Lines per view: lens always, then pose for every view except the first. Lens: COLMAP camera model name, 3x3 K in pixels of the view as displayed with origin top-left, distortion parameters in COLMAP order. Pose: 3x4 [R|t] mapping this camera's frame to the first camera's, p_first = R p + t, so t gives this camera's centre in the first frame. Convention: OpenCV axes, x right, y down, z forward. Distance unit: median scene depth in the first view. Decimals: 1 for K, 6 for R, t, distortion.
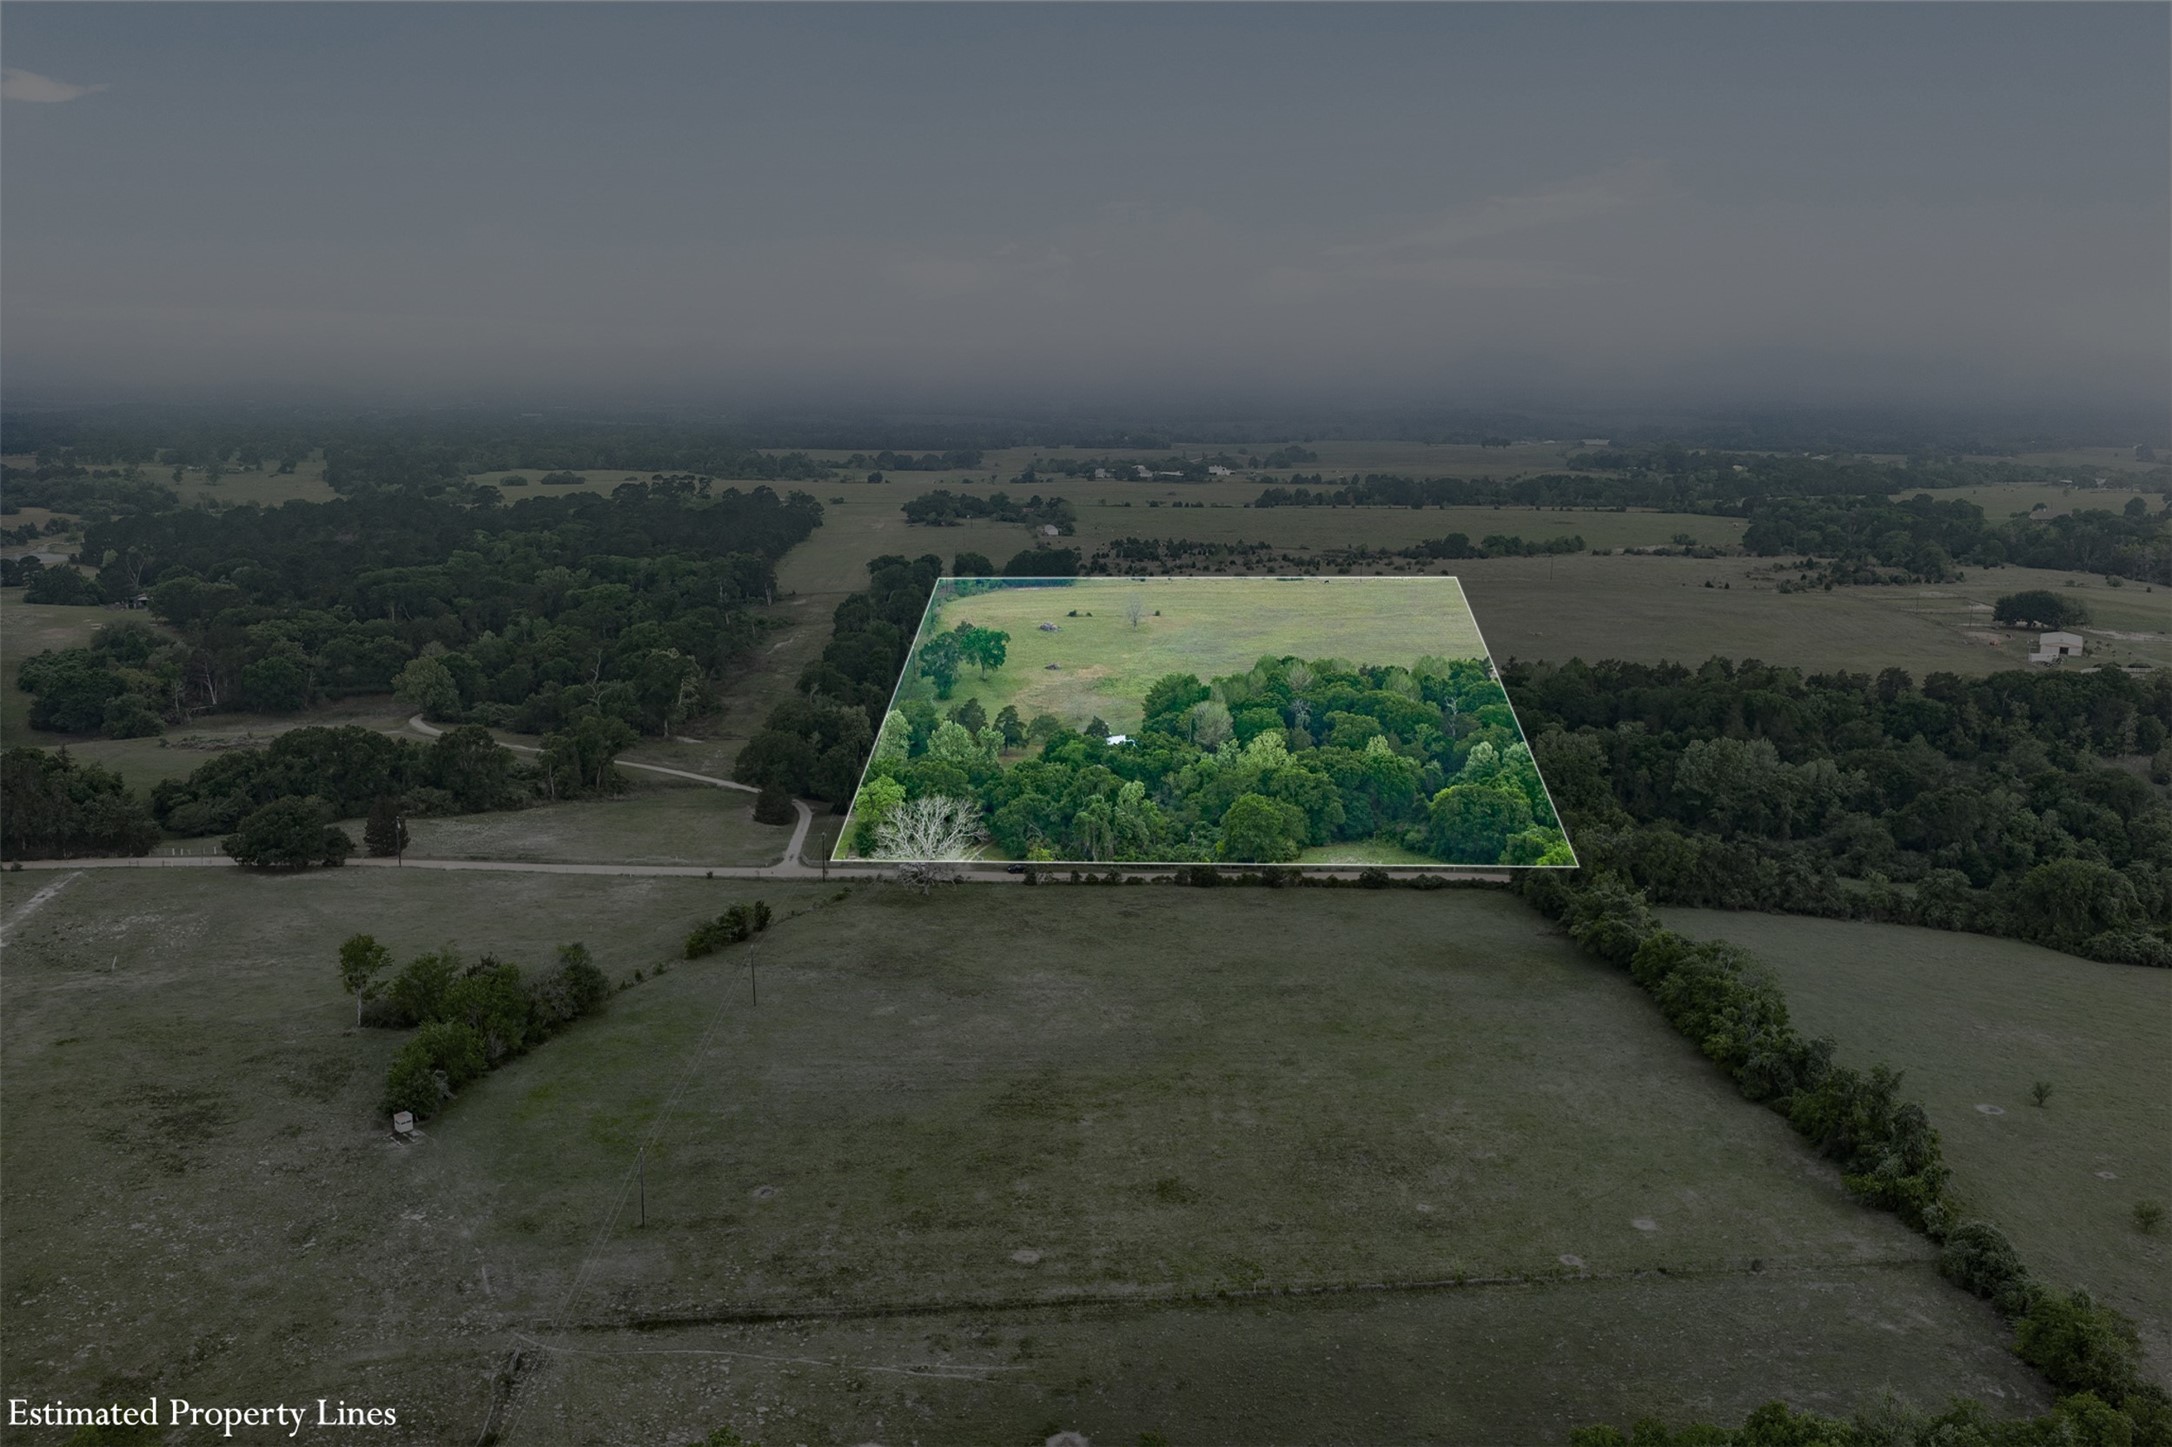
lens RADIAL K [[1775.0, 0, 1086.0], [0, 1775.0, 723.5], [0, 0, 1]] dist [-0.006342, -0.011317]
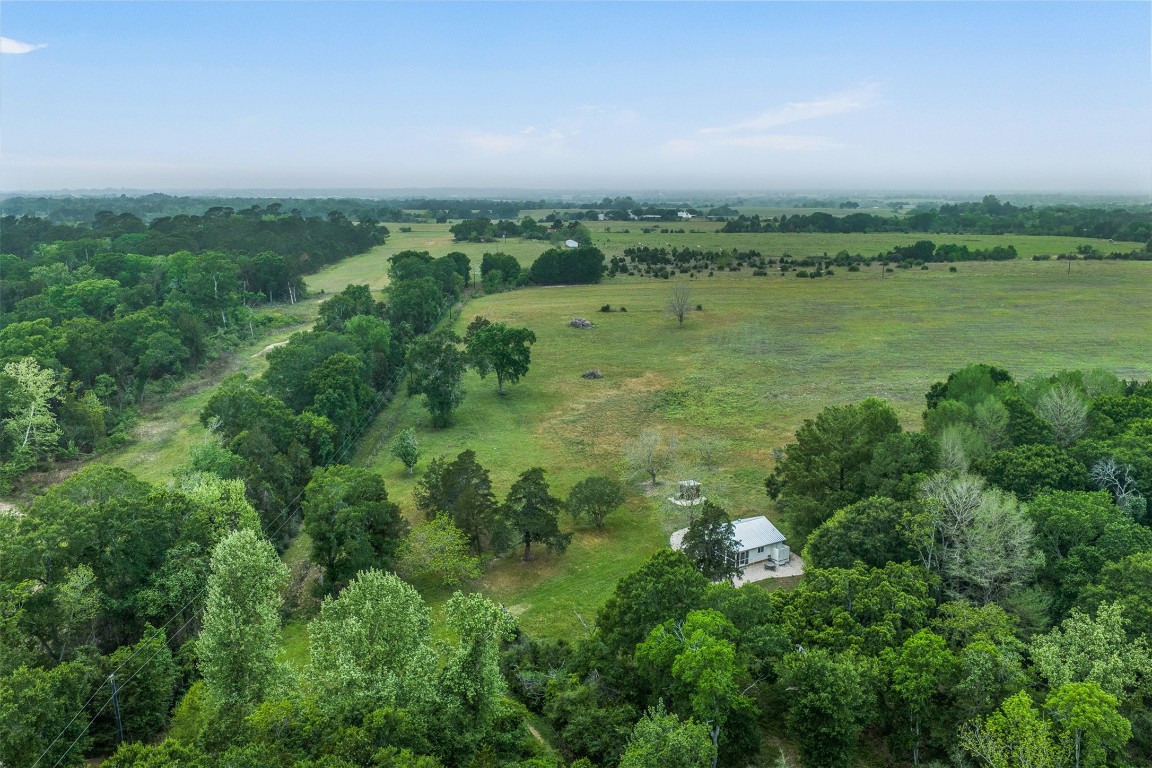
lens RADIAL K [[941.4, 0, 576.0], [0, 941.4, 384.0], [0, 0, 1]] dist [-0.006342, -0.011317]
pose [[0.999967, -0.006792, -0.004378, -0.021987], [0.006824, 0.999950, 0.007335, -0.028687], [0.004328, -0.007364, 0.999964, 0.549826]]
